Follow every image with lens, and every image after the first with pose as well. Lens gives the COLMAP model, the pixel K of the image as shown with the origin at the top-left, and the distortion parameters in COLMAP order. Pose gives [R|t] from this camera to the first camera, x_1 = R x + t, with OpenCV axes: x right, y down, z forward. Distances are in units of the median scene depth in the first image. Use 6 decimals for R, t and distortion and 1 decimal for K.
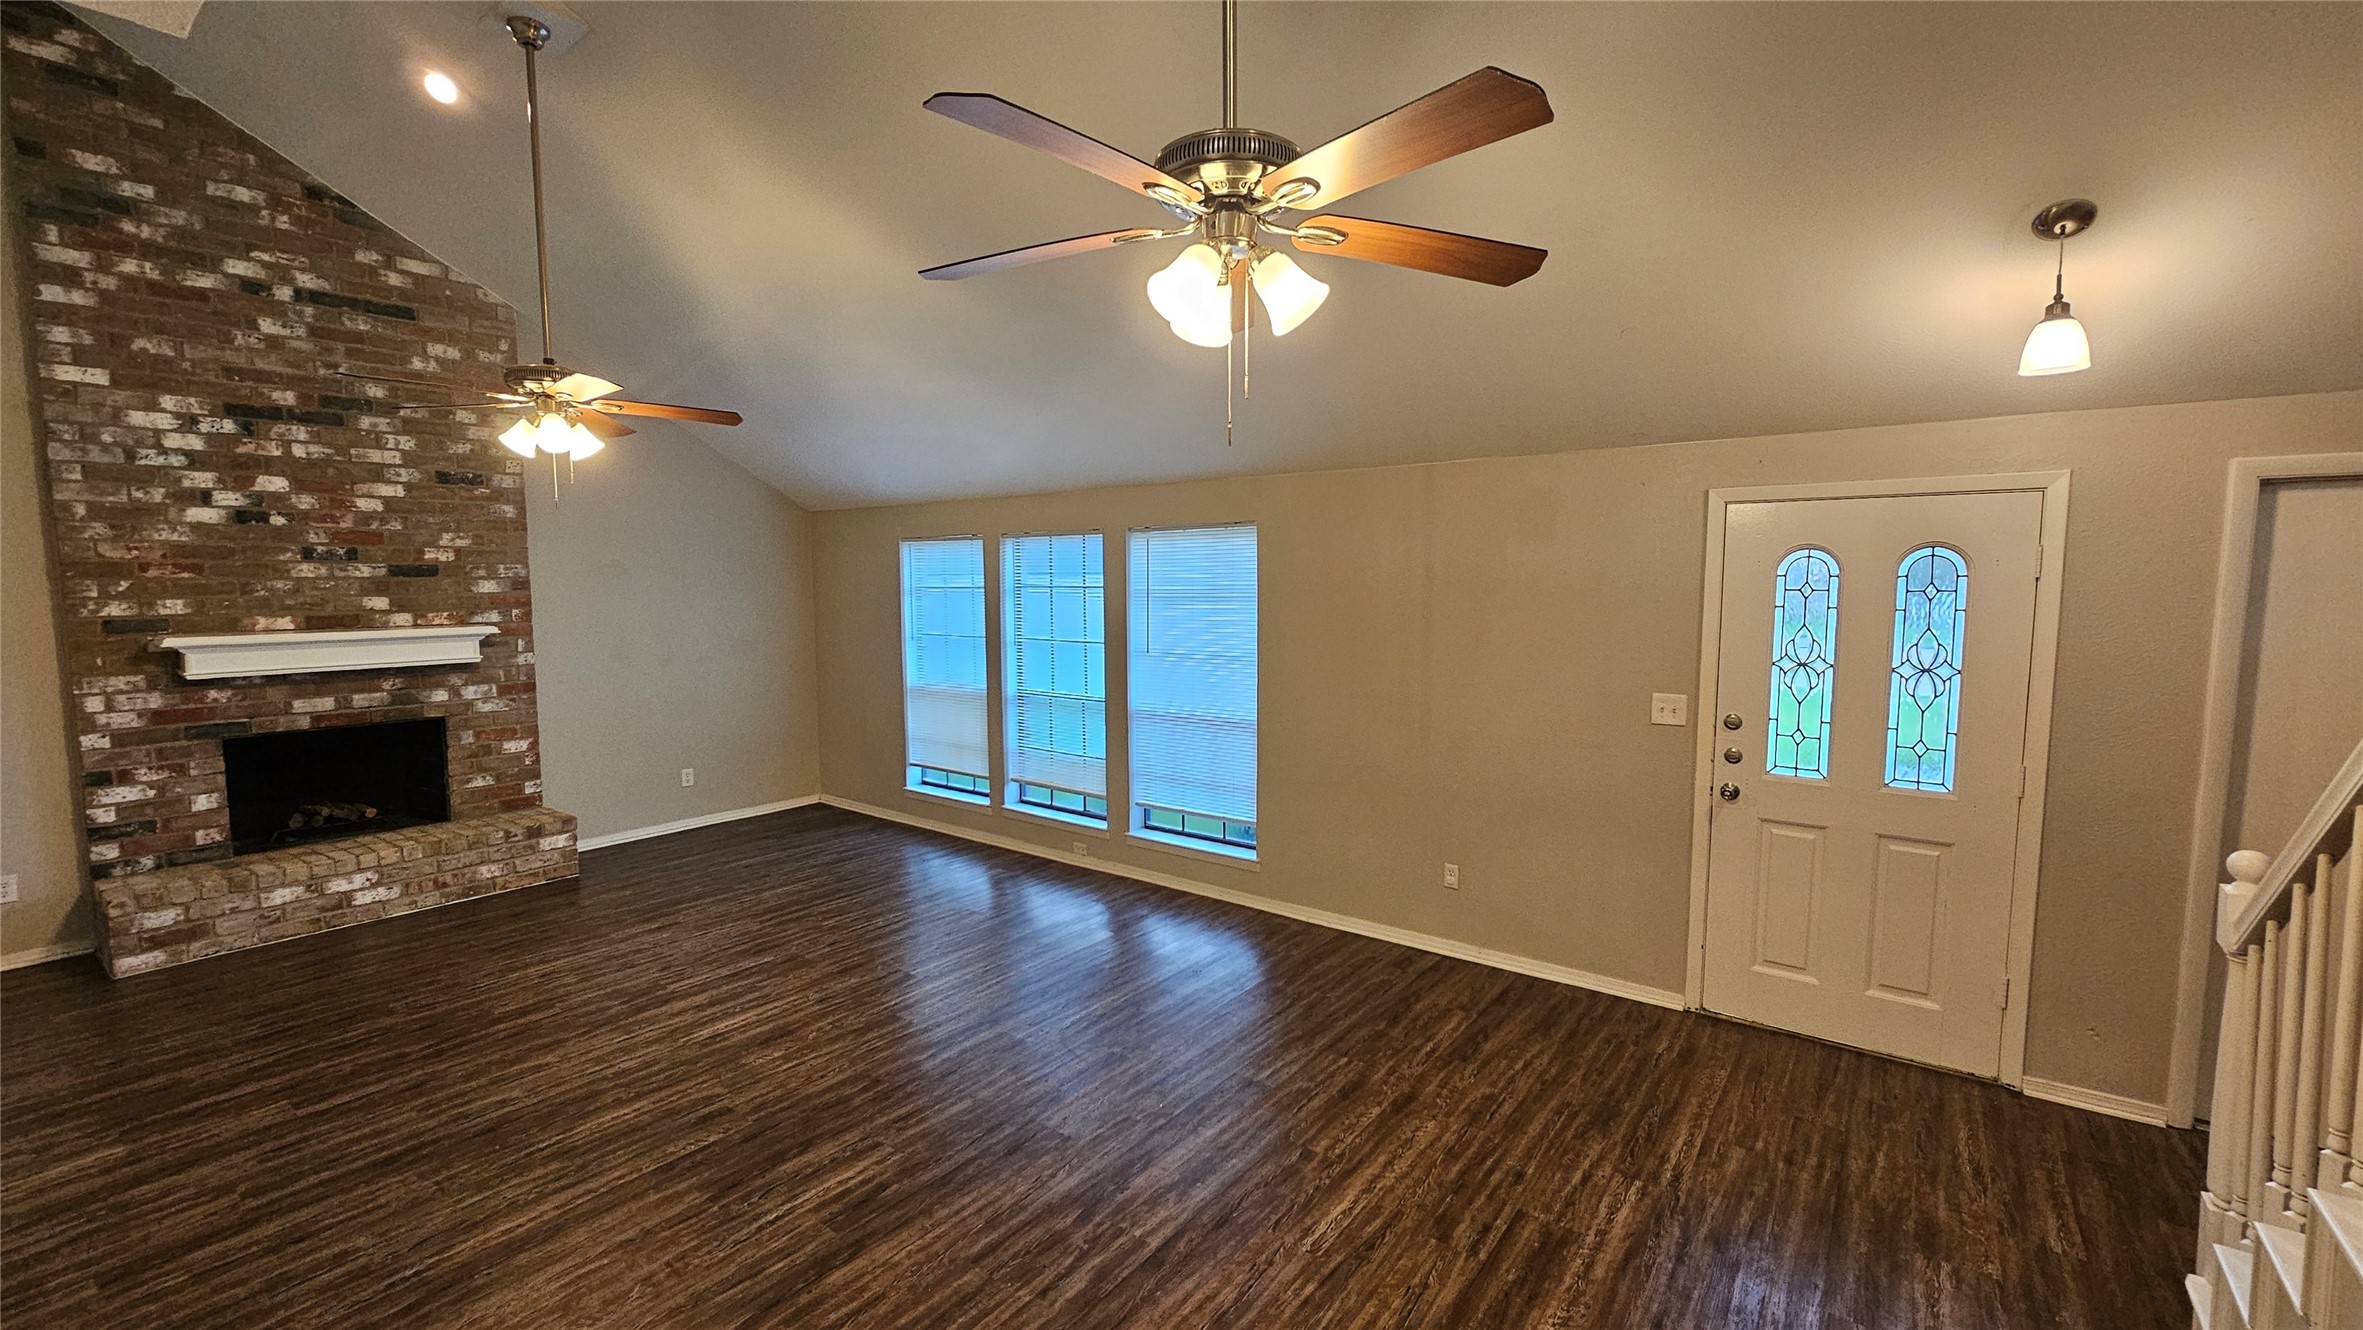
lens RADIAL K [[965.9, 0, 1179.7], [0, 965.9, 659.9], [0, 0, 1]] dist [0.001990, 0.000091]
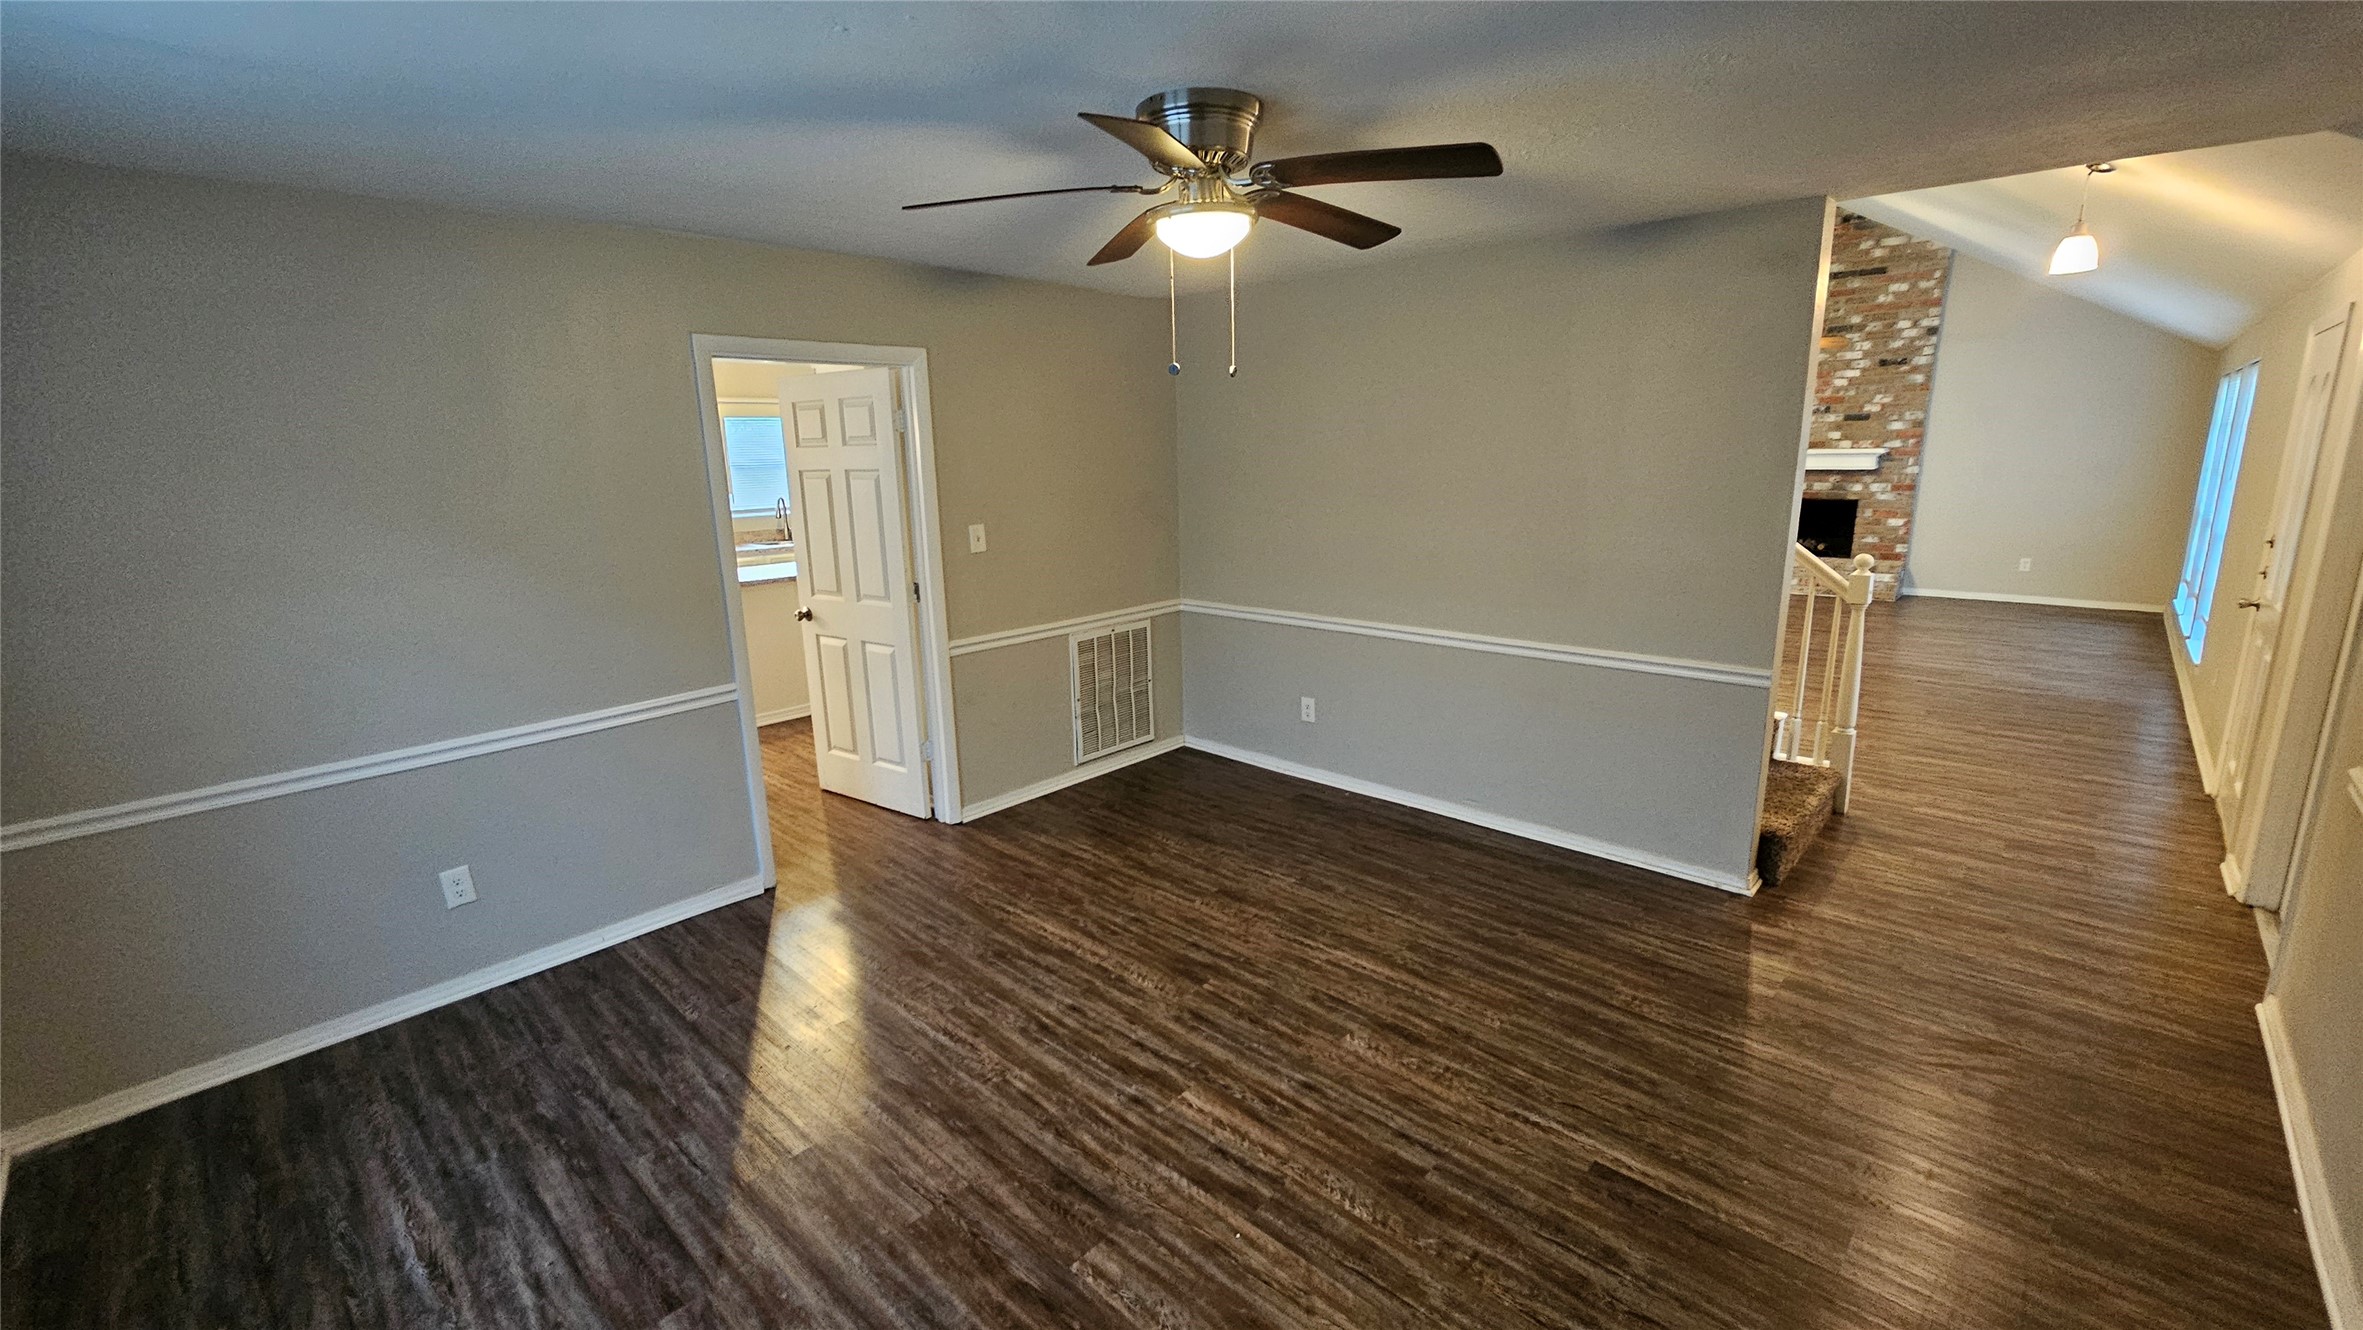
lens RADIAL K [[965.9, 0, 1182.9], [0, 965.9, 655.6], [0, 0, 1]] dist [0.001990, 0.000091]
pose [[-0.092207, 0.220066, -0.971117, 1.196324], [-0.062870, 0.972040, 0.226244, 0.012899], [0.993753, 0.081915, -0.075793, -0.095939]]
